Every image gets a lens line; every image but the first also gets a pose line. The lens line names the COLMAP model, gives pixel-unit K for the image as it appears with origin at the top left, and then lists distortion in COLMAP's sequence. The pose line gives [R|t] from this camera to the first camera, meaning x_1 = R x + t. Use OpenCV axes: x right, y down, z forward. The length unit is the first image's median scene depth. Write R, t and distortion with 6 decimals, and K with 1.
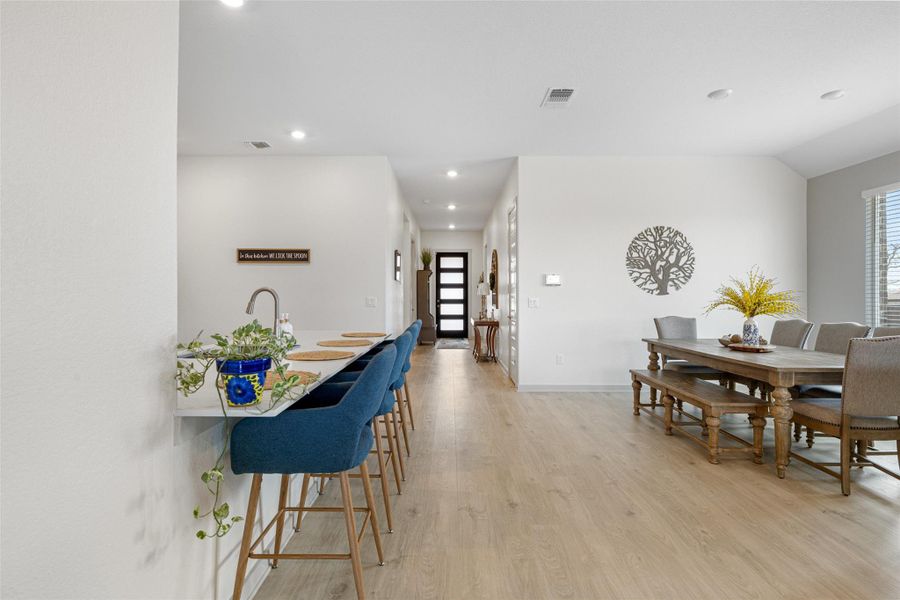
lens RADIAL K [[461.5, 0, 446.0], [0, 461.5, 299.4], [0, 0, 1]] dist [-0.003405, -0.000832]
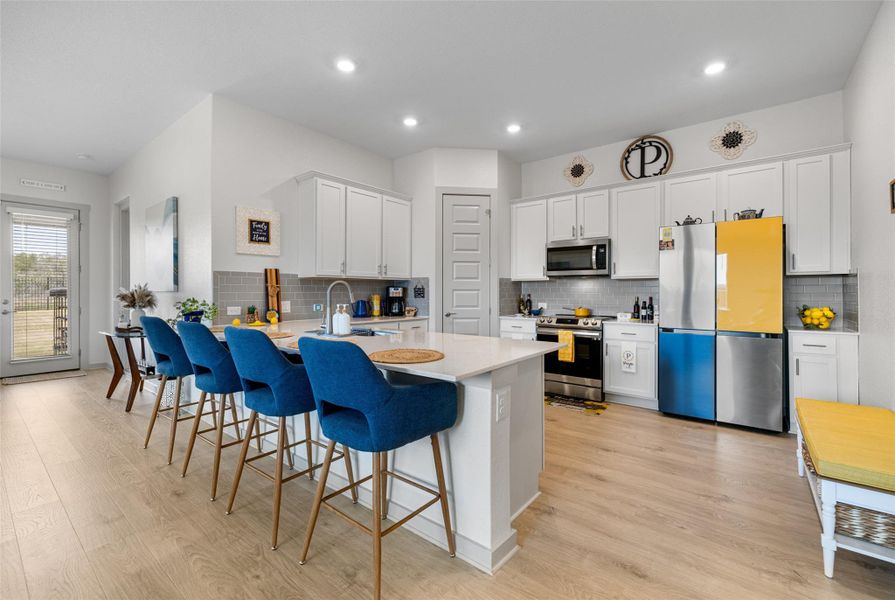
lens RADIAL K [[379.6, 0, 444.9], [0, 379.6, 293.5], [0, 0, 1]] dist [0.001596, -0.001024]
pose [[-0.612285, 0.004734, -0.790623, 0.106641], [-0.007965, 0.999894, 0.012156, -0.004476], [0.790597, 0.013741, -0.612183, 0.897393]]
